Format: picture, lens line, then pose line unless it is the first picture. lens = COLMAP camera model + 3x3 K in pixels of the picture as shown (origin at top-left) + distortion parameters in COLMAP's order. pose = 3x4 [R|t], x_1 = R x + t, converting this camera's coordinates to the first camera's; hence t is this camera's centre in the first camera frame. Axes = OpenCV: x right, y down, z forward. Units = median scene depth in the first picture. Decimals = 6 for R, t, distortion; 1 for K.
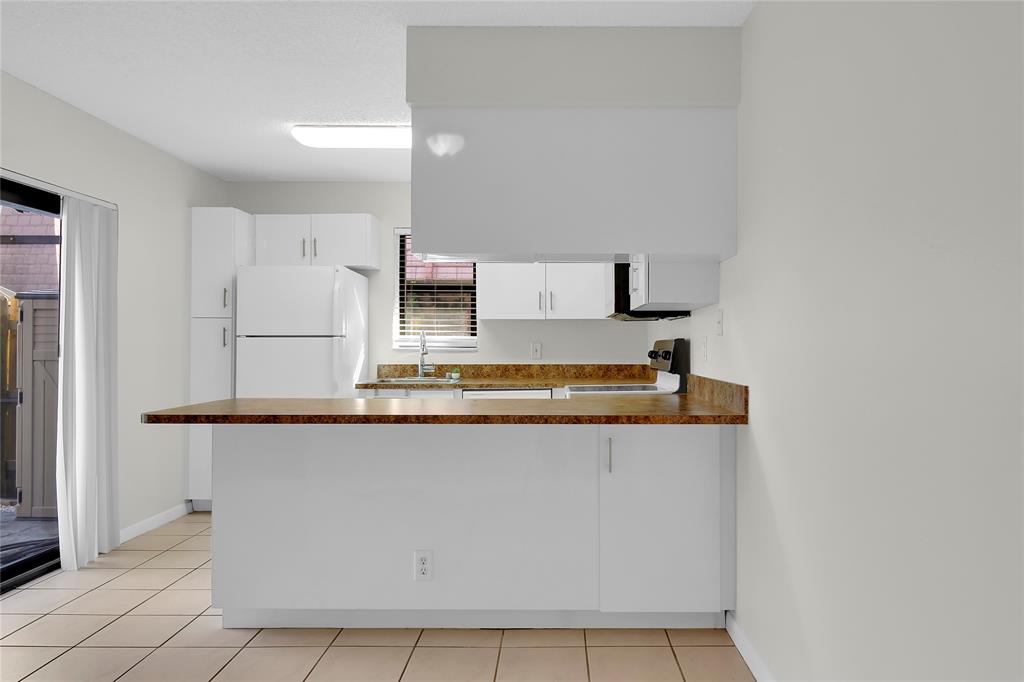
lens RADIAL K [[740.3, 0, 512.7], [0, 740.3, 335.5], [0, 0, 1]] dist [-0.005607, 0.000418]
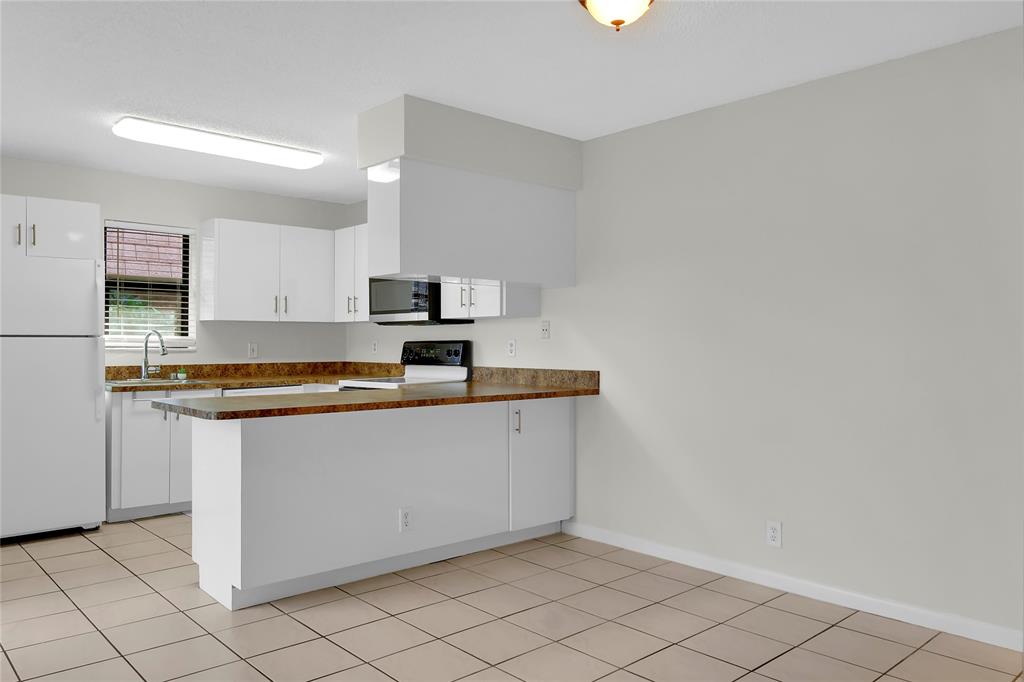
lens RADIAL K [[740.3, 0, 512.7], [0, 740.3, 335.5], [0, 0, 1]] dist [-0.005607, 0.000418]
pose [[0.746380, 0.006603, 0.665487, -0.419793], [-0.007463, 0.999971, -0.001552, -0.002060], [-0.665478, -0.003808, 0.746408, -0.035383]]
